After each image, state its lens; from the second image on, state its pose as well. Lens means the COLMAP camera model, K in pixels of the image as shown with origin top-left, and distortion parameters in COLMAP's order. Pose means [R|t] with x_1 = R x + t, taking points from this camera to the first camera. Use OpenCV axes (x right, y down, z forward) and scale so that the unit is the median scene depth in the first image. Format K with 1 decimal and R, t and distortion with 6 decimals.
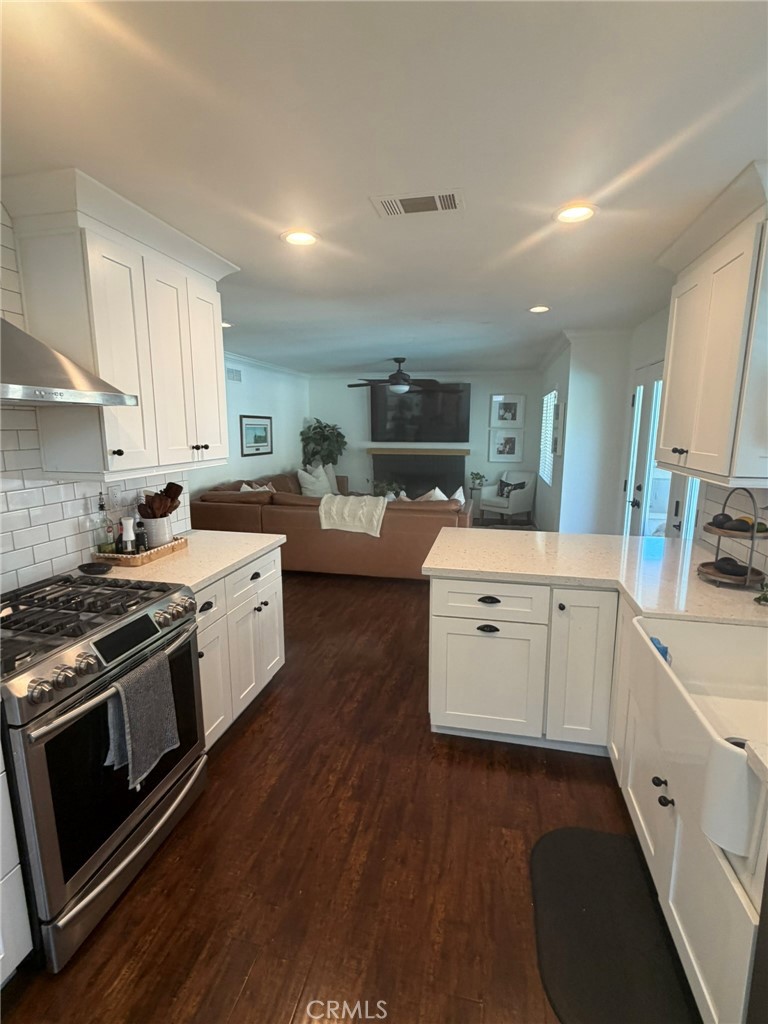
lens RADIAL K [[475.1, 0, 381.0], [0, 475.1, 510.2], [0, 0, 1]] dist [-0.001036, 0.000007]
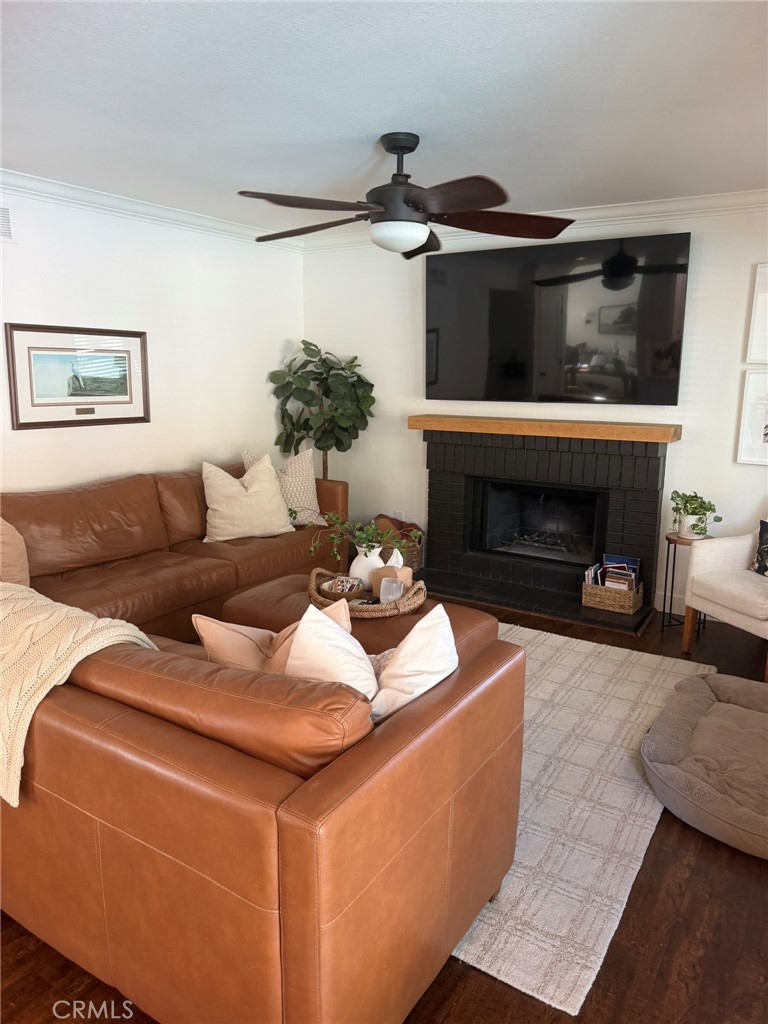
lens RADIAL K [[732.0, 0, 387.2], [0, 732.0, 512.0], [0, 0, 1]] dist [-0.010246, -0.004865]
pose [[0.941383, 0.070727, -0.329841, 0.166448], [-0.067362, 0.997494, 0.021635, -0.061772], [0.330544, 0.001852, 0.943789, 0.420385]]
